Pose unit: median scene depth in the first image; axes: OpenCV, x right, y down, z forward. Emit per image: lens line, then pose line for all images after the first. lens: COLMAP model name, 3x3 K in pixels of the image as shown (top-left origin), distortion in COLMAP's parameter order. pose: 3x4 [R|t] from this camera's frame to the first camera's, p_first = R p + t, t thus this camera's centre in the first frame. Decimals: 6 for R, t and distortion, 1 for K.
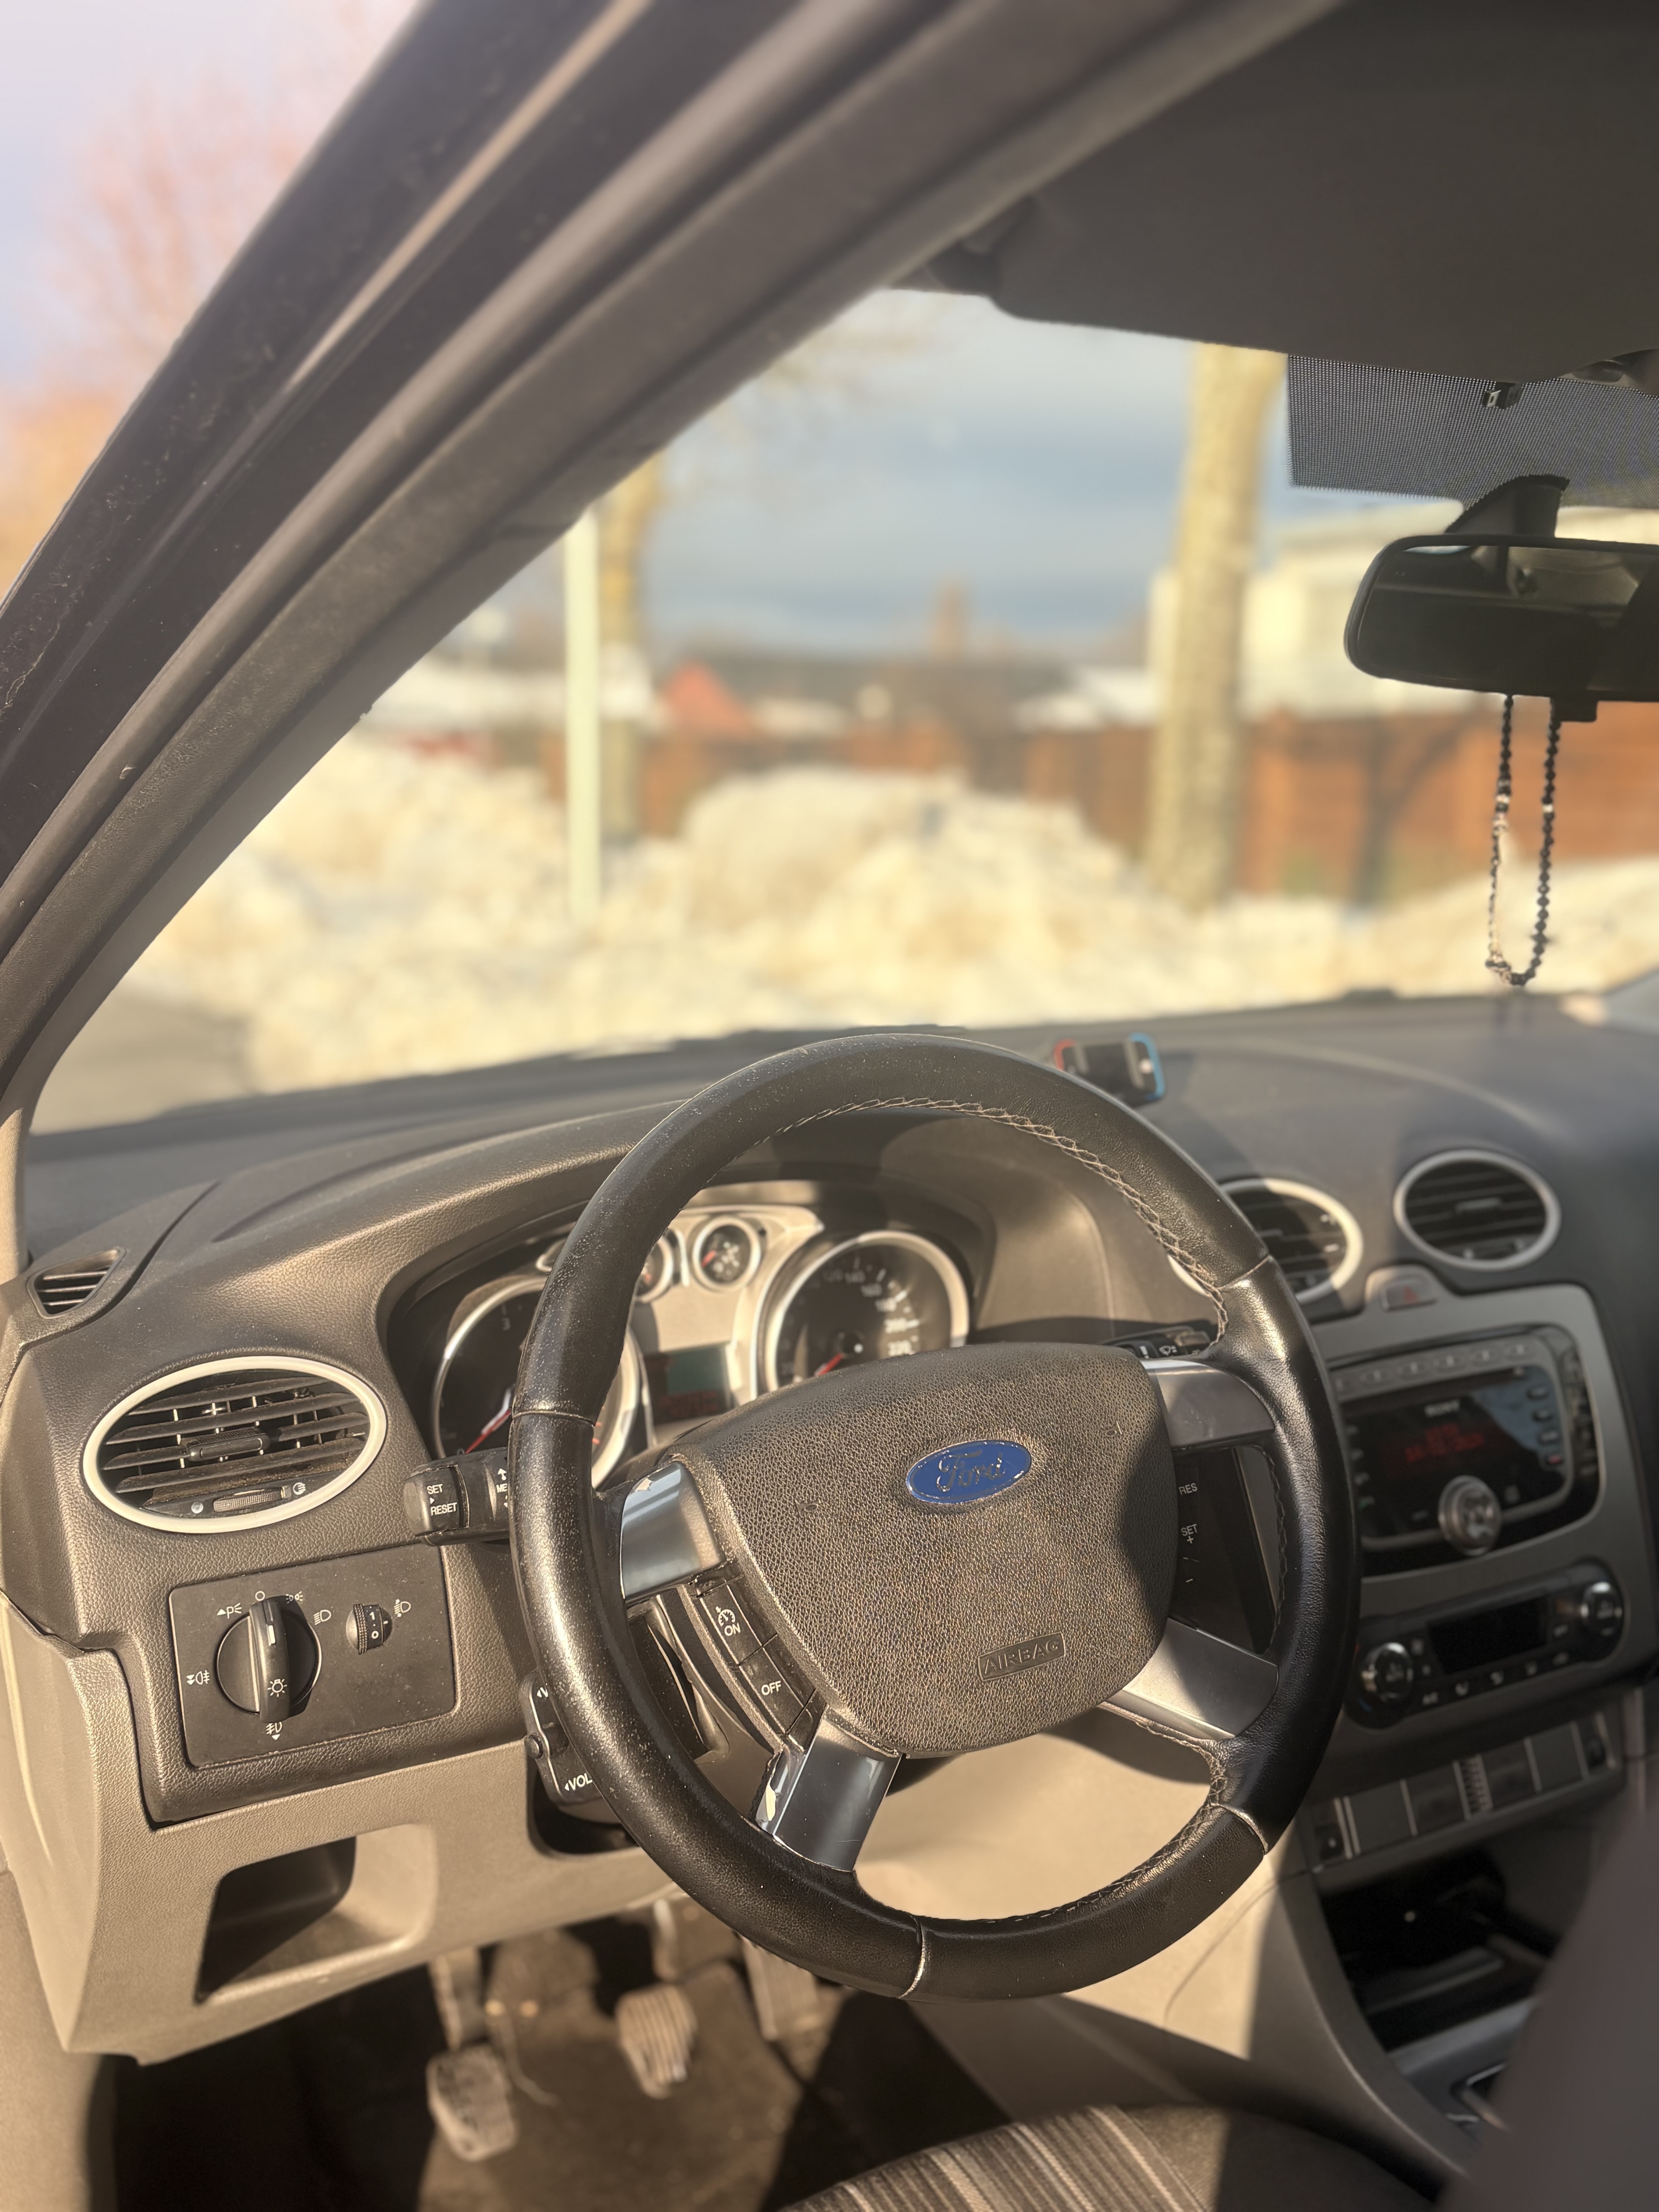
lens RADIAL K [[2128.6, 0, 812.7], [0, 2128.6, 1116.0], [0, 0, 1]] dist [0.243667, -0.996796]
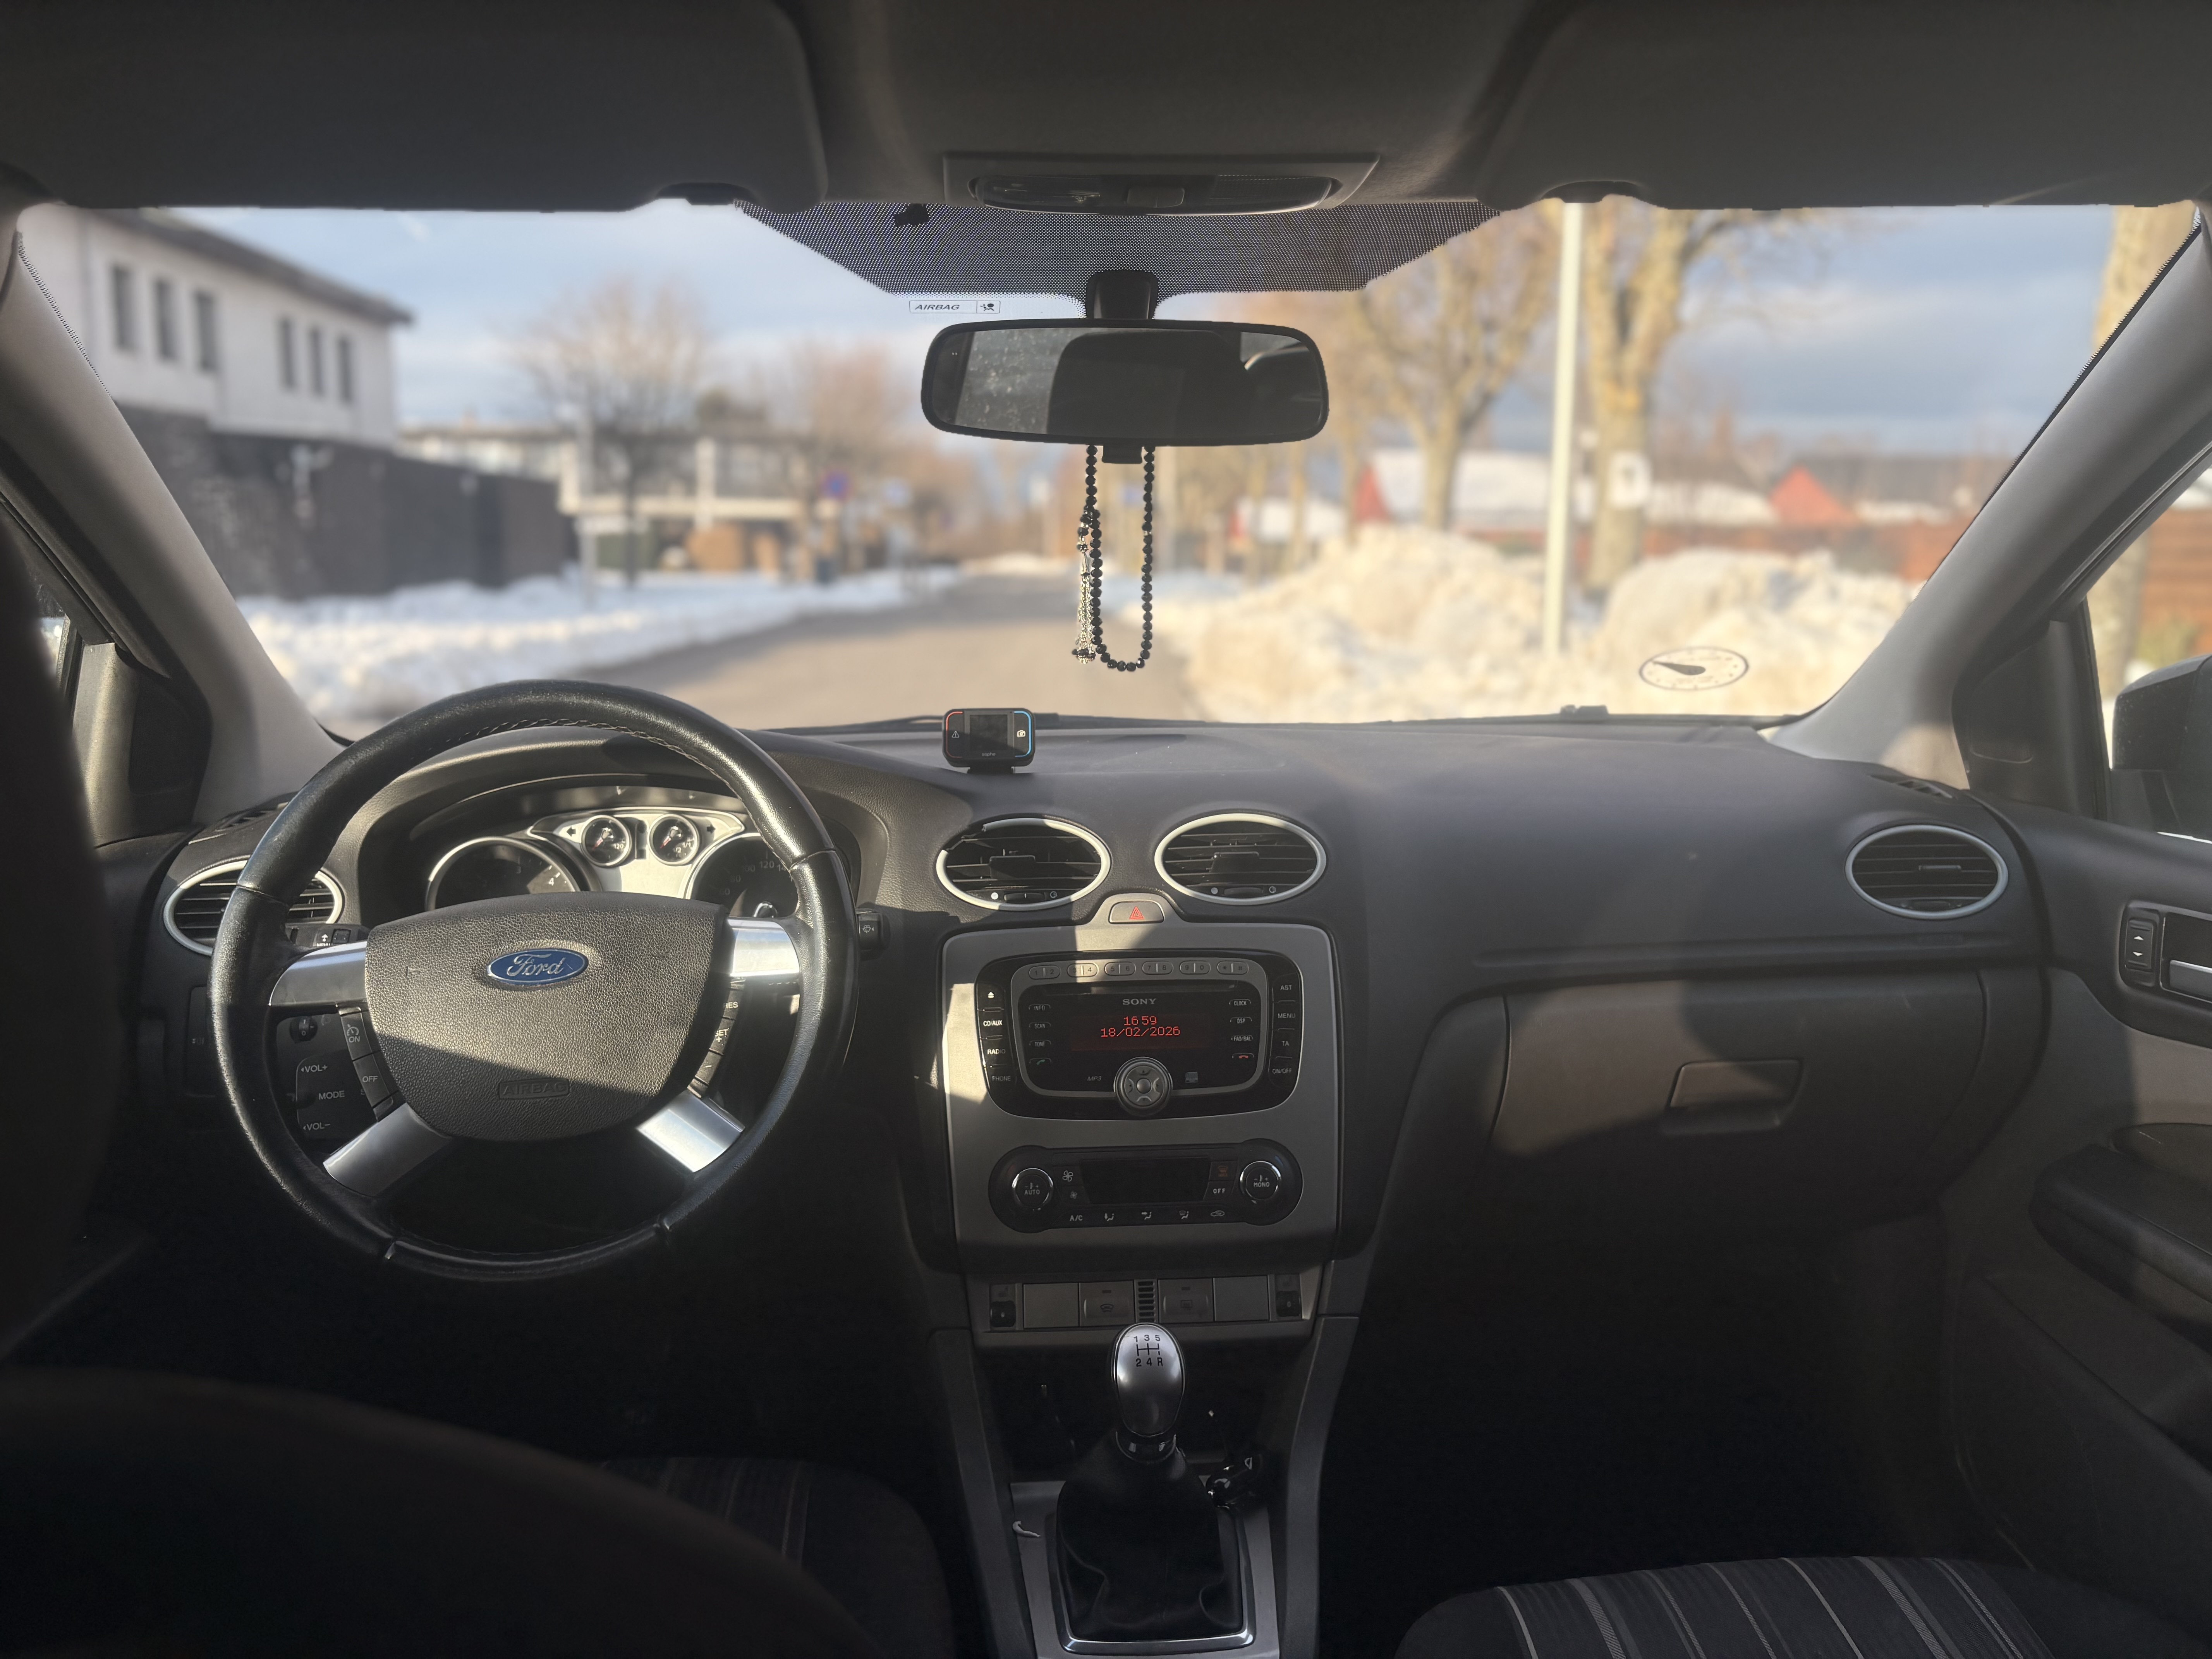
lens RADIAL K [[1655.3, 0, 1107.6], [0, 1655.3, 818.3], [0, 0, 1]] dist [0.050294, -0.000024]
pose [[0.901118, 0.069370, -0.427989, 0.817265], [-0.071233, 0.997391, 0.011683, 0.017968], [0.427683, 0.019959, 0.903708, 0.109670]]
